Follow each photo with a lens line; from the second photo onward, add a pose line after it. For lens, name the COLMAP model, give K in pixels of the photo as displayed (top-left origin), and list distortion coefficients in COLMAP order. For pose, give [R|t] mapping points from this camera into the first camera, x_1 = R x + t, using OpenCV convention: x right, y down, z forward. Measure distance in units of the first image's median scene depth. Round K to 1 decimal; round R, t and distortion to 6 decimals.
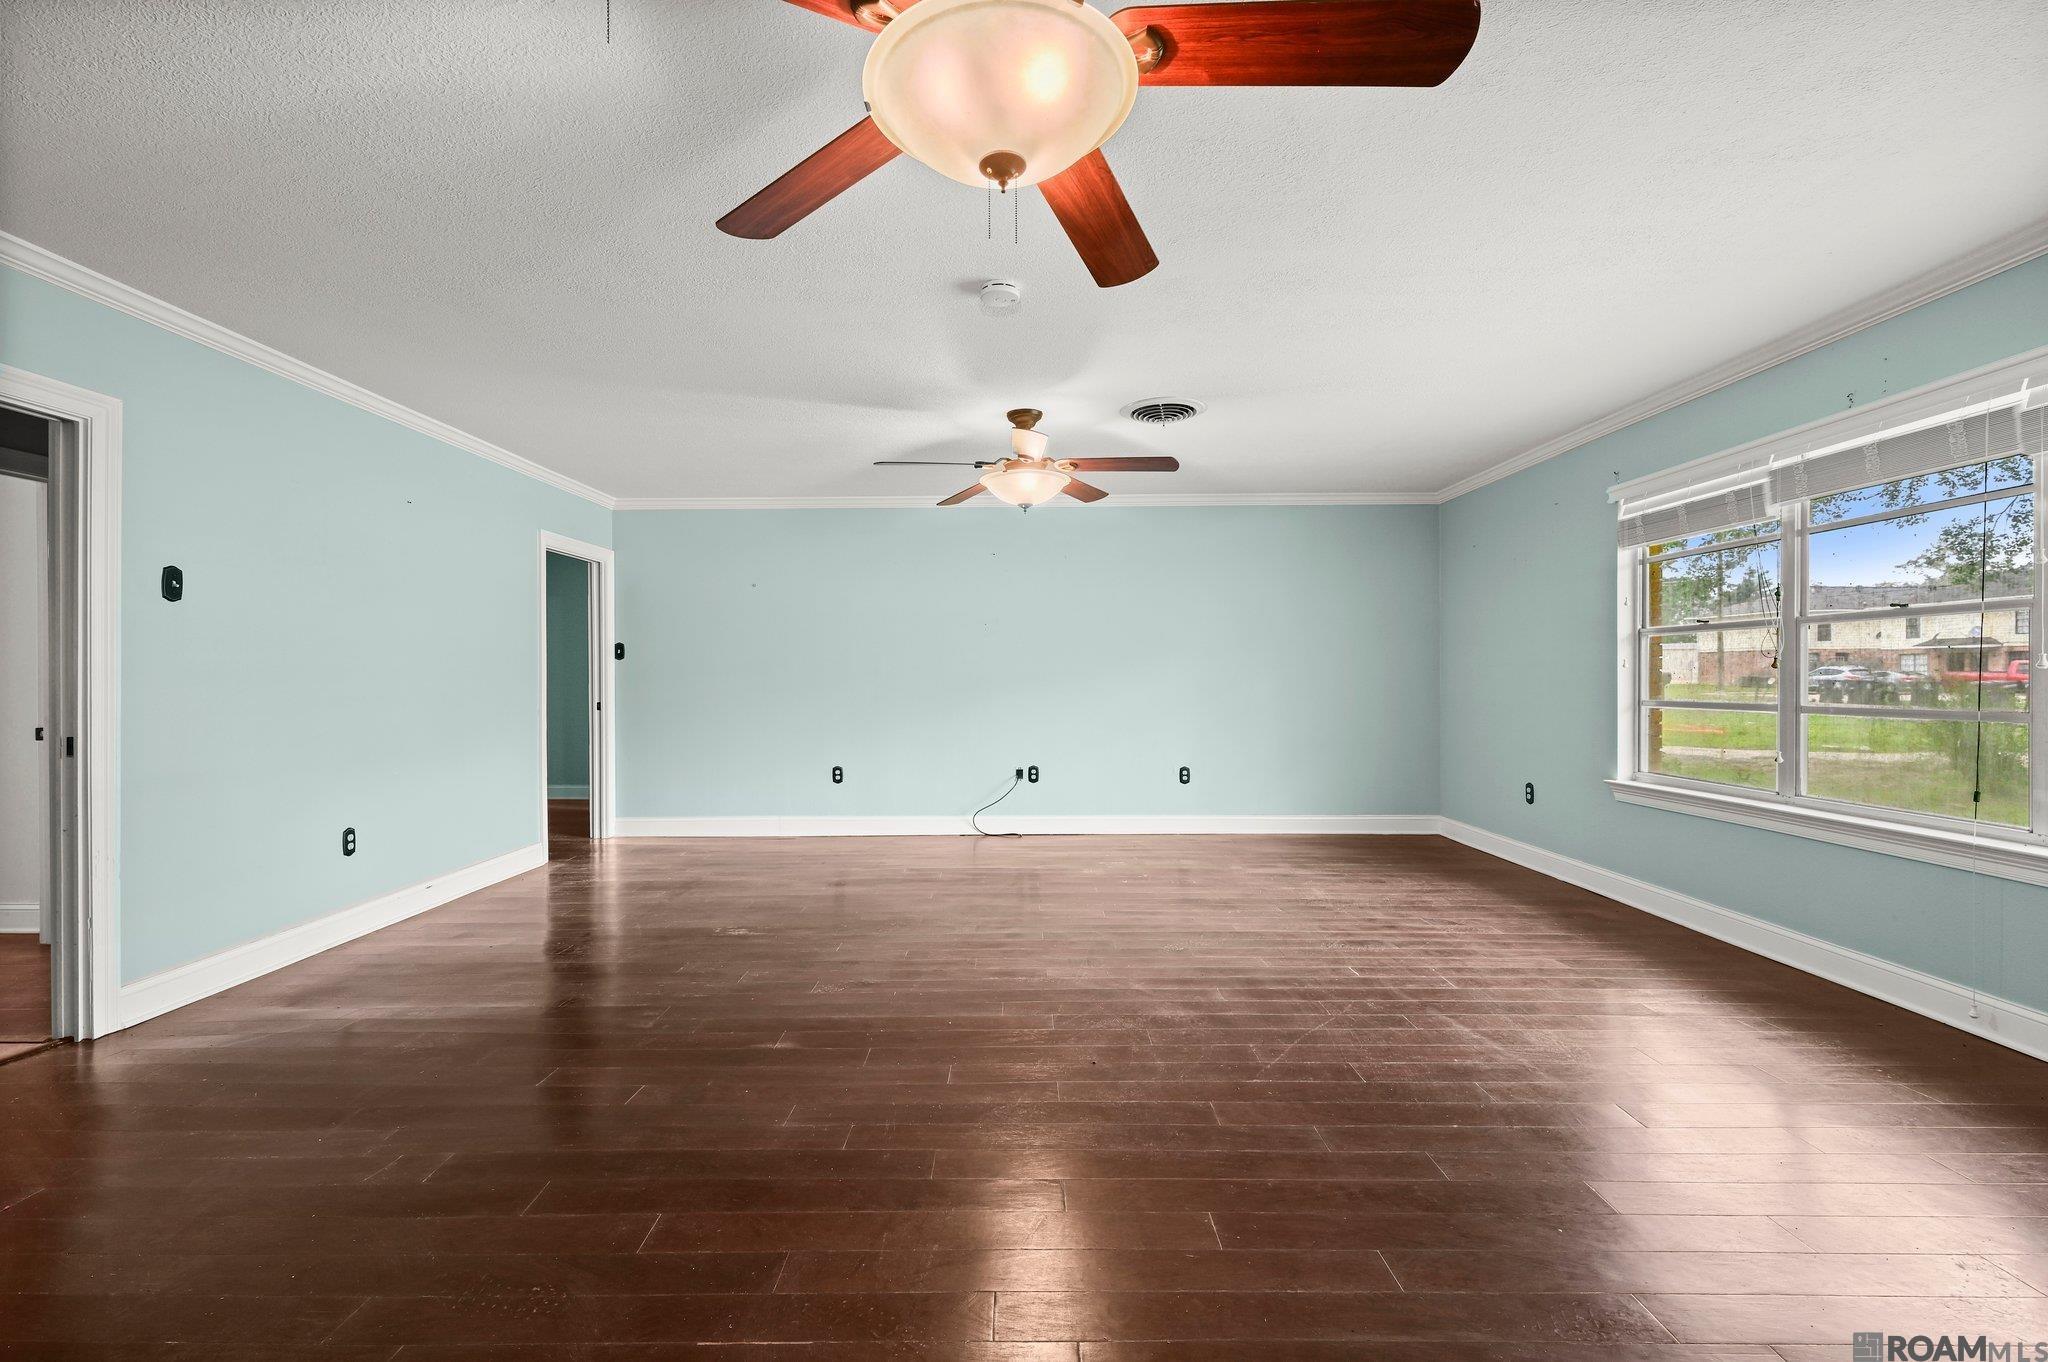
lens RADIAL K [[865.9, 0, 1021.3], [0, 865.9, 685.7], [0, 0, 1]] dist [-0.000614, -0.000217]
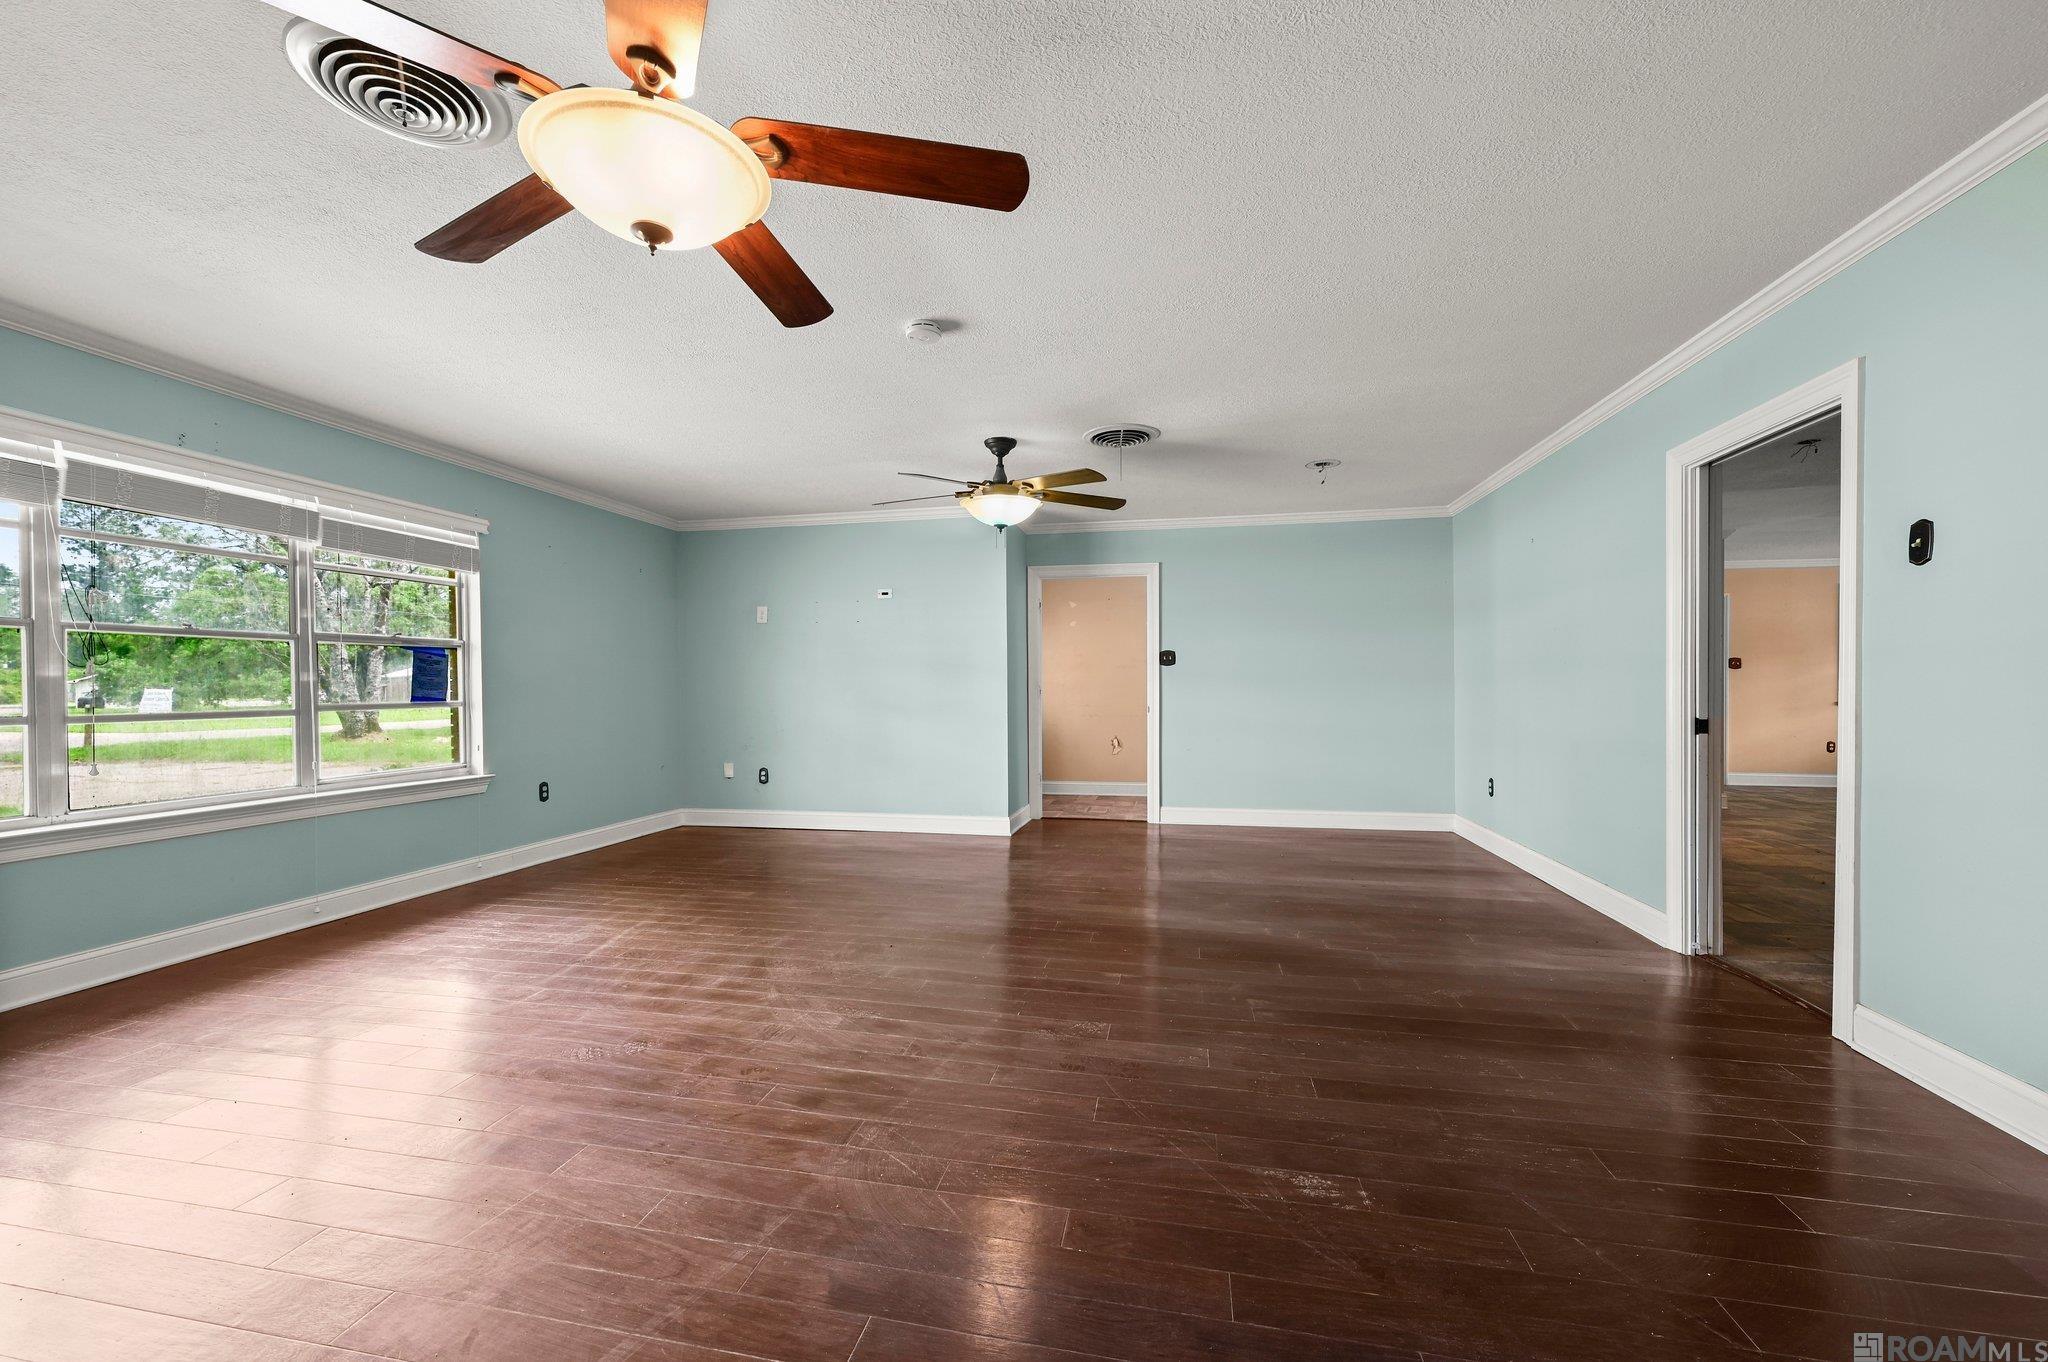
lens RADIAL K [[808.2, 0, 1025.1], [0, 808.2, 682.4], [0, 0, 1]] dist [-0.000197, 0.000294]
pose [[-0.980635, 0.010986, 0.195538, -0.348832], [0.011417, 0.999934, 0.001078, -0.002550], [-0.195513, 0.003289, -0.980696, 1.969017]]
